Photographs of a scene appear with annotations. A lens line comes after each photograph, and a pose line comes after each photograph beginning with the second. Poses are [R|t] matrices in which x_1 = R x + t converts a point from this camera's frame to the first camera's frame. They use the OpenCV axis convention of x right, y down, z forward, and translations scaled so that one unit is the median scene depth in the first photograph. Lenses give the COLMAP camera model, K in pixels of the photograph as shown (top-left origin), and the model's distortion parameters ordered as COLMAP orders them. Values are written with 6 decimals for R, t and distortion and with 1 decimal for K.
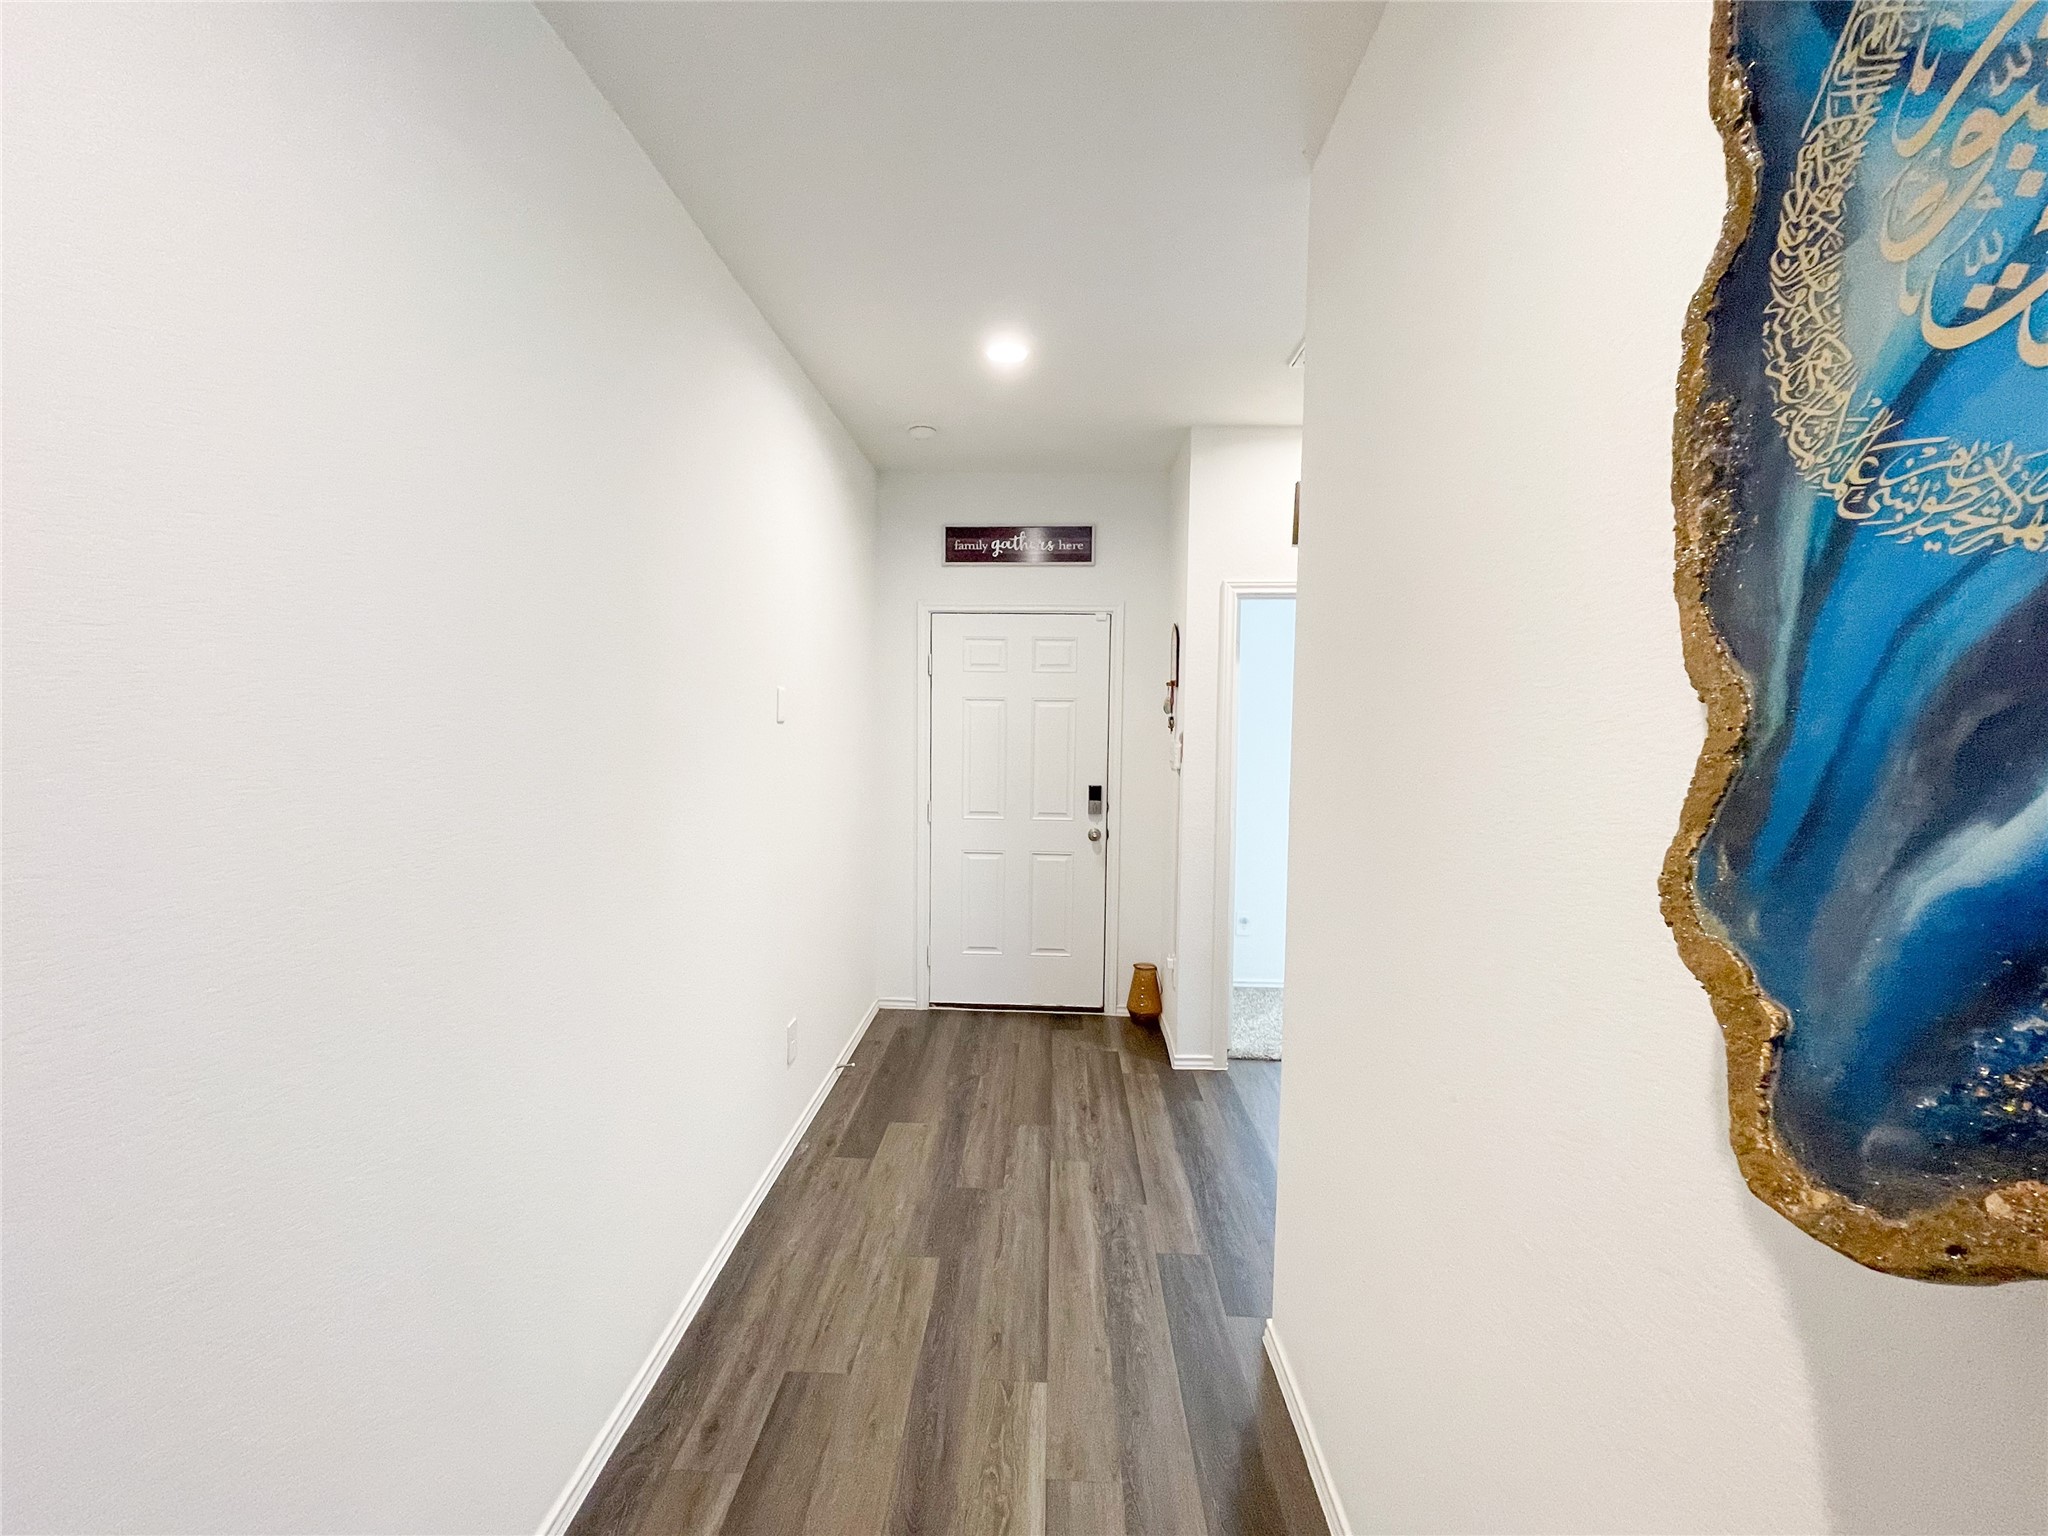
lens RADIAL K [[836.3, 0, 1029.7], [0, 836.3, 767.2], [0, 0, 1]] dist [-0.008065, 0.000181]
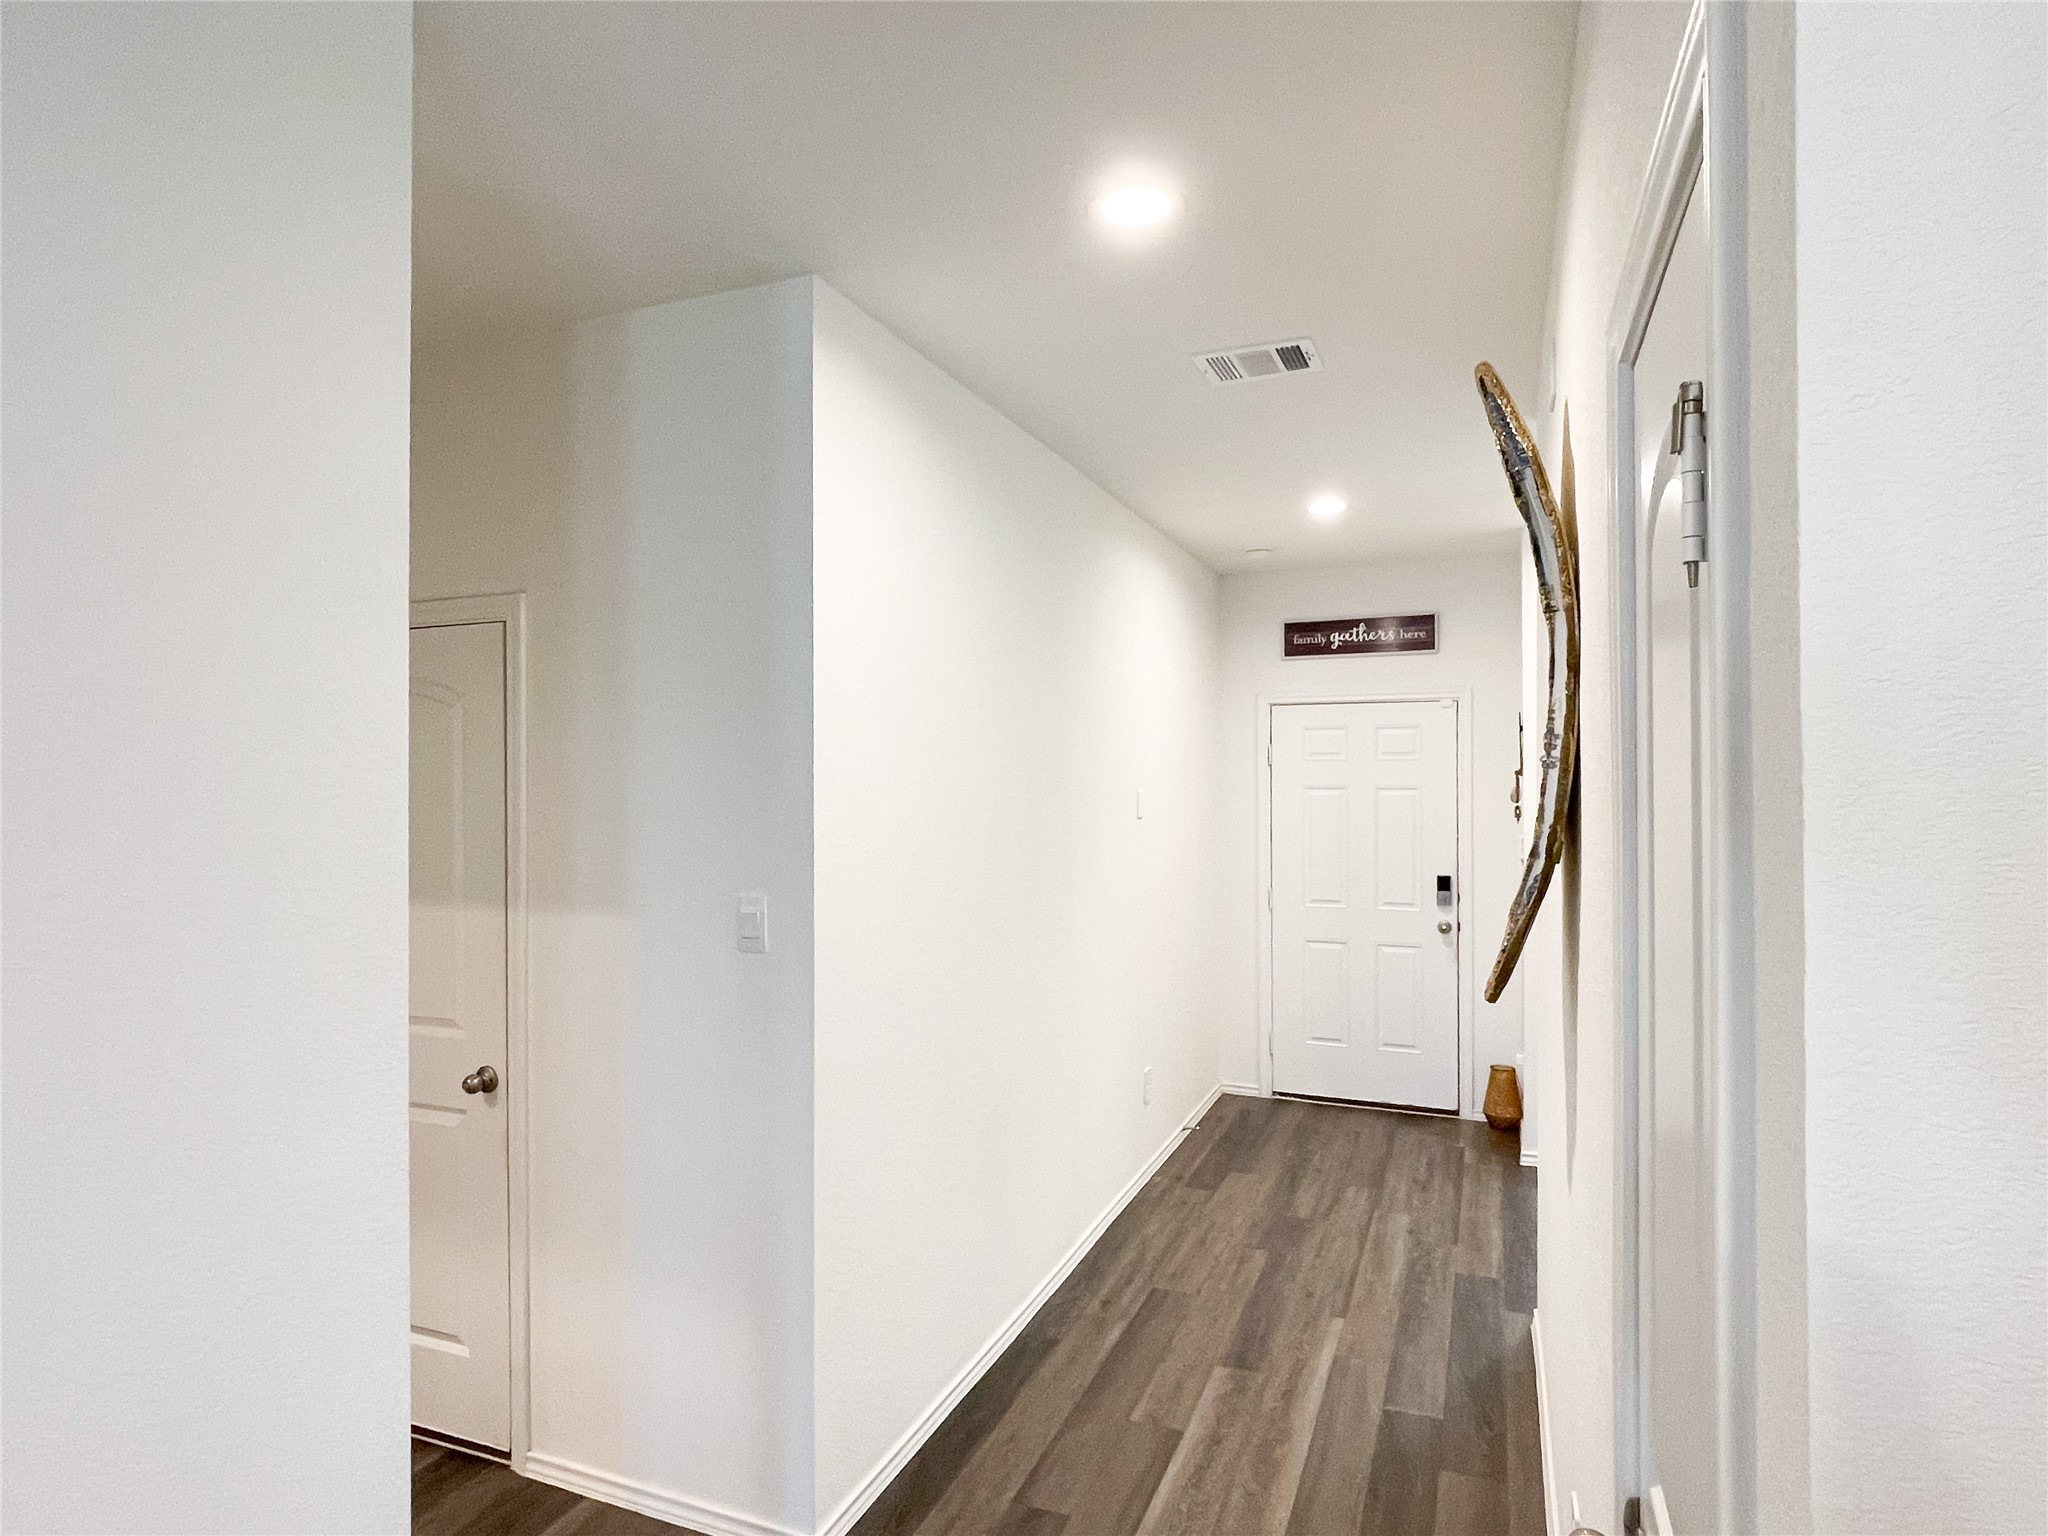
lens RADIAL K [[1117.2, 0, 1029.5], [0, 1117.2, 773.3], [0, 0, 1]] dist [0.030643, -0.001442]
pose [[0.938776, -0.014652, -0.344216, 0.101679], [-0.009694, 0.997576, -0.068901, -0.002727], [0.344392, 0.068019, 0.936359, -0.521818]]
